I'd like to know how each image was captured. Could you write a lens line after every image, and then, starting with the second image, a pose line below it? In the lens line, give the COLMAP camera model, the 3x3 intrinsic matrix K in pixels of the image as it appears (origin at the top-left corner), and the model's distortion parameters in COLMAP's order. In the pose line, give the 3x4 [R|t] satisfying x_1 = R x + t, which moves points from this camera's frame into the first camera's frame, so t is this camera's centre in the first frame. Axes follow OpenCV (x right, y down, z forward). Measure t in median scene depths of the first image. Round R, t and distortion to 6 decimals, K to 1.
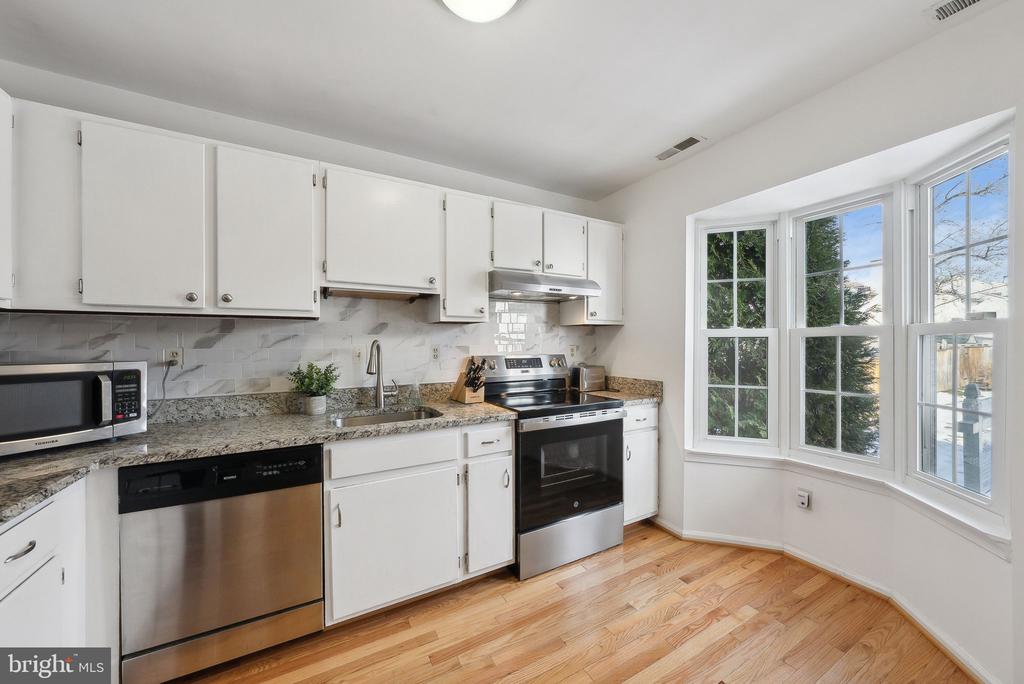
lens RADIAL K [[356.6, 0, 501.1], [0, 356.6, 346.6], [0, 0, 1]] dist [-0.002356, -0.000204]
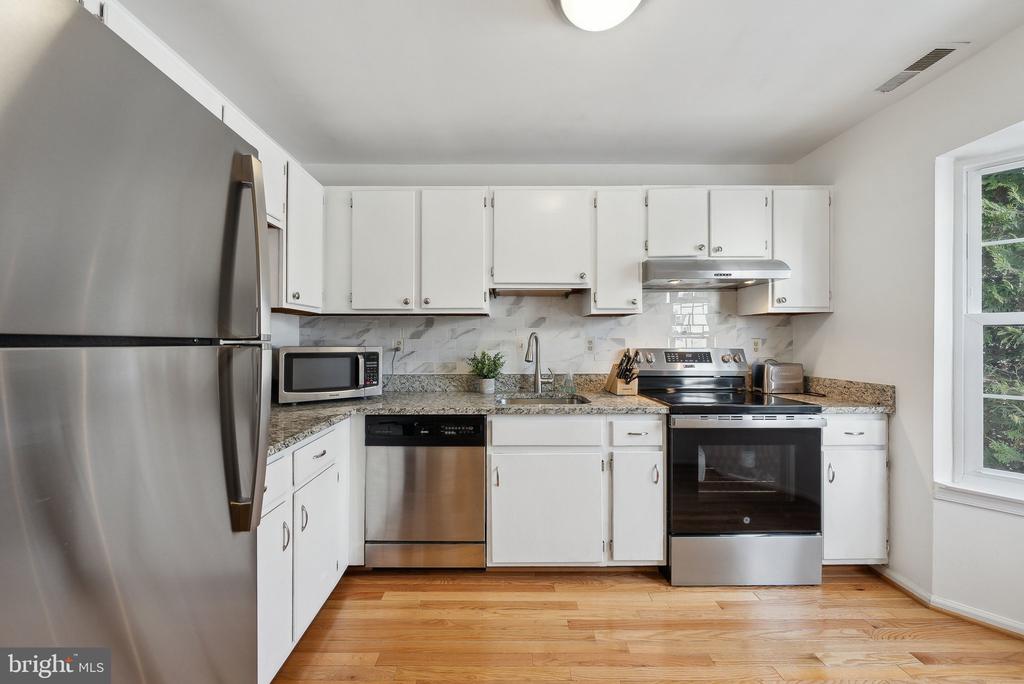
lens RADIAL K [[356.5, 0, 507.1], [0, 356.5, 339.9], [0, 0, 1]] dist [-0.000284, 0.000064]
pose [[0.885373, 0.001189, -0.464880, 0.105096], [-0.006465, 0.999932, -0.009754, 0.018255], [0.464837, 0.011641, 0.885320, -0.045111]]
